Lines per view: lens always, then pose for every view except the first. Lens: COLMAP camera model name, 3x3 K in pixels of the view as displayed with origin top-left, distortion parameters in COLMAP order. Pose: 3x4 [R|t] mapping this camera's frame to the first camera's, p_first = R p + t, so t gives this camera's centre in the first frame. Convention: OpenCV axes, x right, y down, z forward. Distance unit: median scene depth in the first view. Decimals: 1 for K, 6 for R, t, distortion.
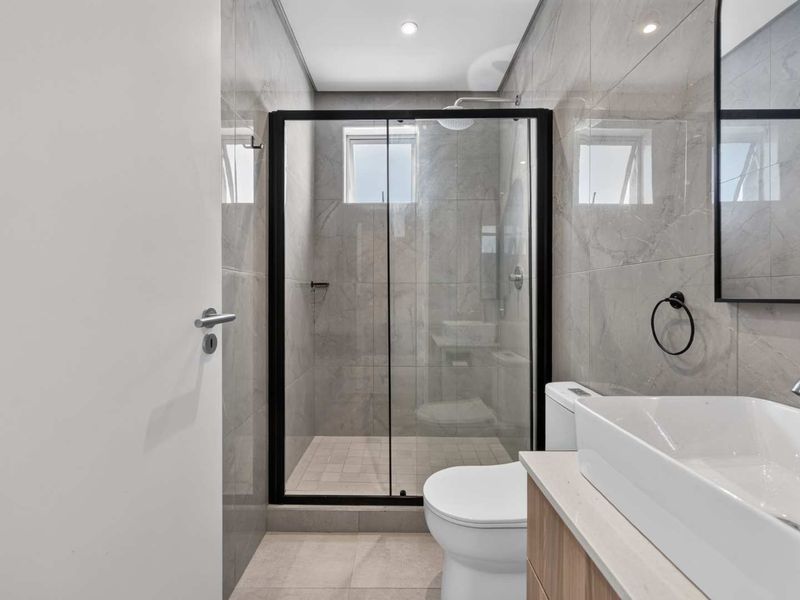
lens RADIAL K [[369.8, 0, 394.5], [0, 369.8, 296.4], [0, 0, 1]] dist [-0.006521, 0.000923]
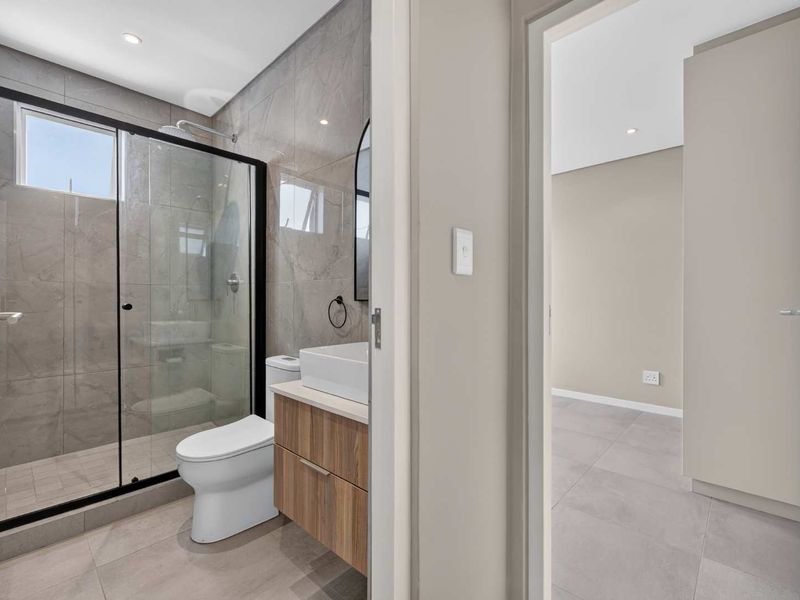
lens RADIAL K [[369.8, 0, 398.3], [0, 369.8, 303.9], [0, 0, 1]] dist [-0.006521, 0.000923]
pose [[0.681169, -0.009262, 0.732068, -0.237218], [-0.003220, 0.999872, 0.015647, -0.000641], [-0.732119, -0.013015, 0.681052, -0.292339]]
